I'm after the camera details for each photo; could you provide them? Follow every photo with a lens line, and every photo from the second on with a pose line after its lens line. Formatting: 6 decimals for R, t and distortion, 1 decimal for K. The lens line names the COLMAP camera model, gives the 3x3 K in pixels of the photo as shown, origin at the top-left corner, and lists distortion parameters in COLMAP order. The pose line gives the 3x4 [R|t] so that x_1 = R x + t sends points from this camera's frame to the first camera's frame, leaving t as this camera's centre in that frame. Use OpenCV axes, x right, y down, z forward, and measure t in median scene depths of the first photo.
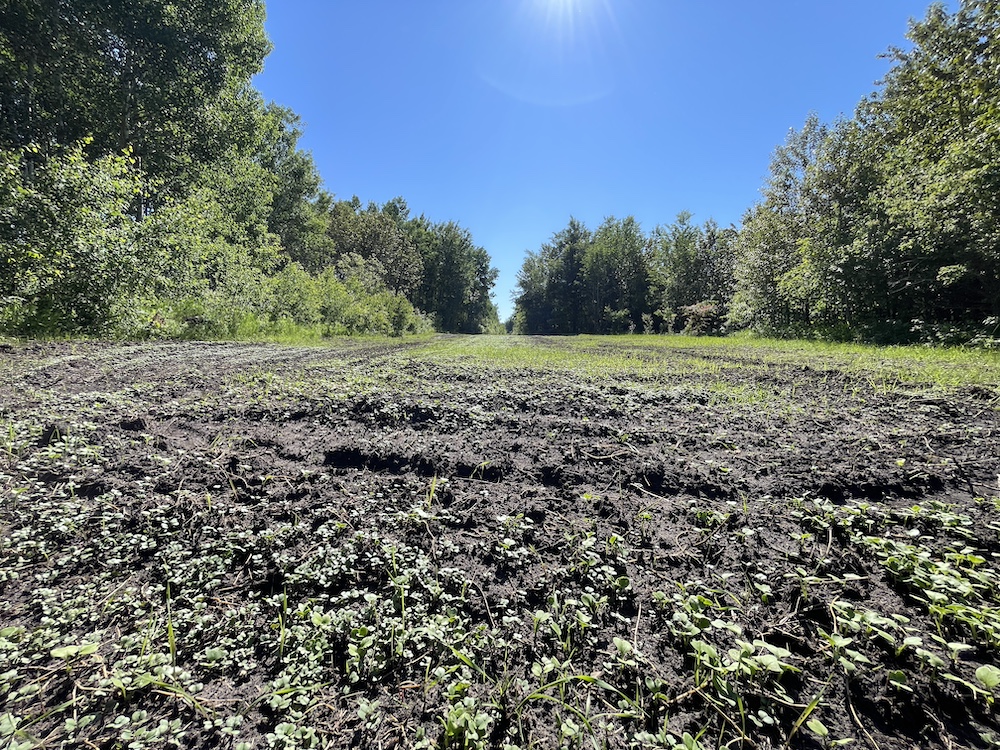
lens RADIAL K [[400.8, 0, 497.8], [0, 400.8, 373.1], [0, 0, 1]] dist [-0.002794, 0.000427]
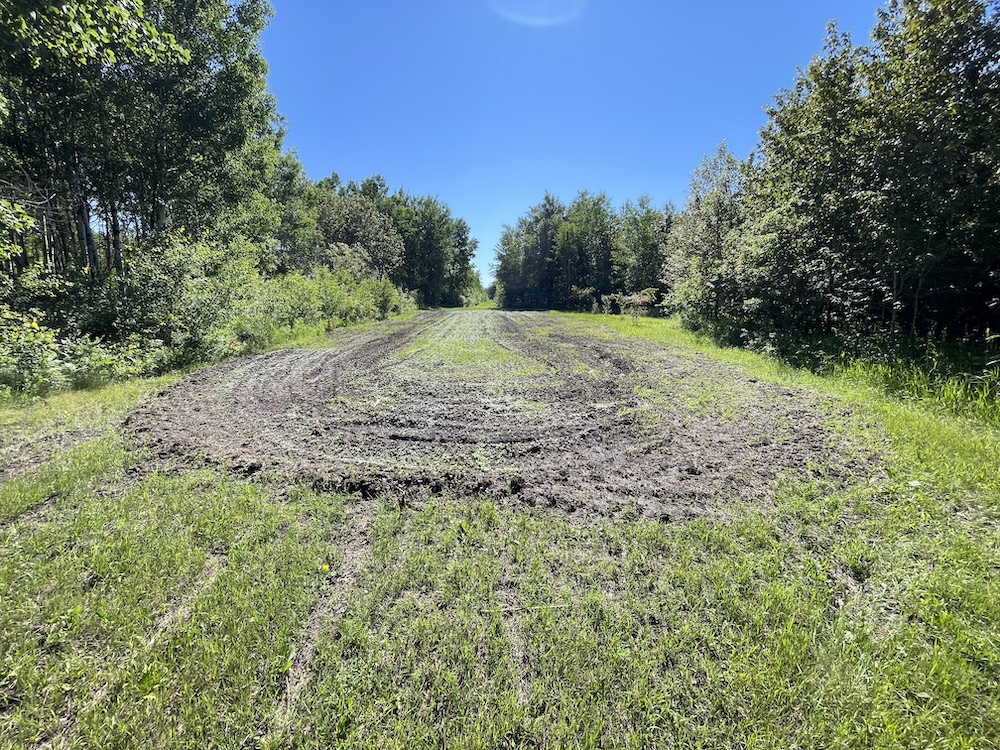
lens RADIAL K [[400.8, 0, 498.5], [0, 400.8, 372.2], [0, 0, 1]] dist [-0.002794, 0.000427]
pose [[0.999102, -0.019058, 0.037833, 0.013925], [0.015706, 0.996086, 0.086980, -0.020501], [-0.039343, -0.086307, 0.995491, -0.079495]]
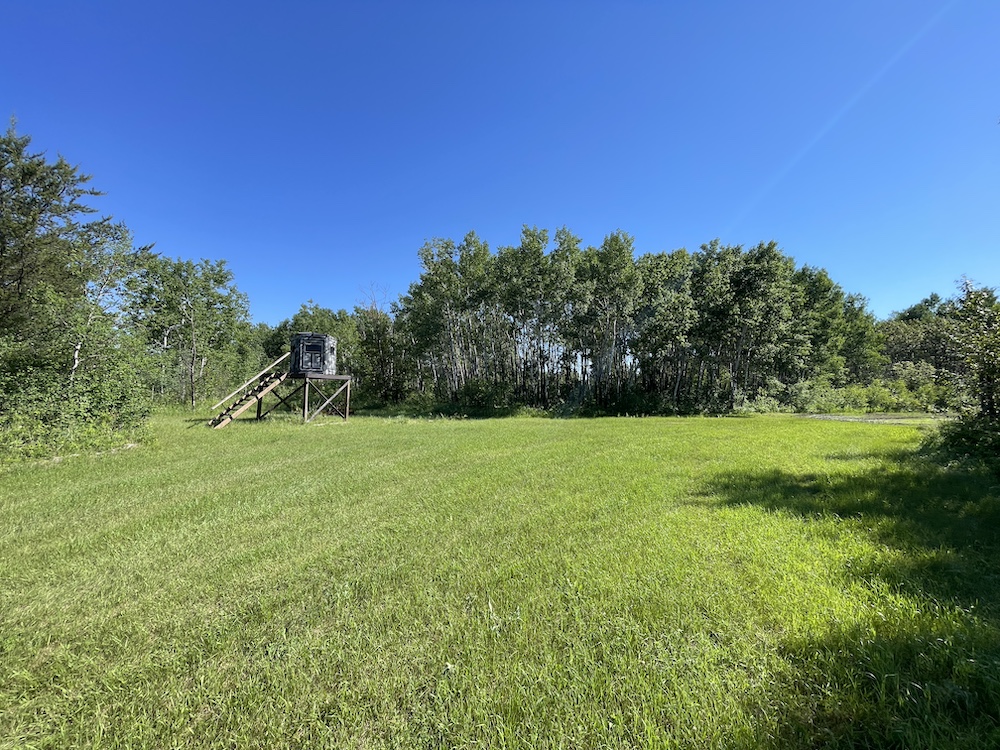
lens RADIAL K [[400.8, 0, 497.8], [0, 400.8, 375.1], [0, 0, 1]] dist [-0.002794, 0.000427]
pose [[0.313920, -0.063324, -0.947335, 0.380138], [-0.090372, 0.991250, -0.096206, 0.038919], [0.945139, 0.115813, 0.305451, -0.613756]]
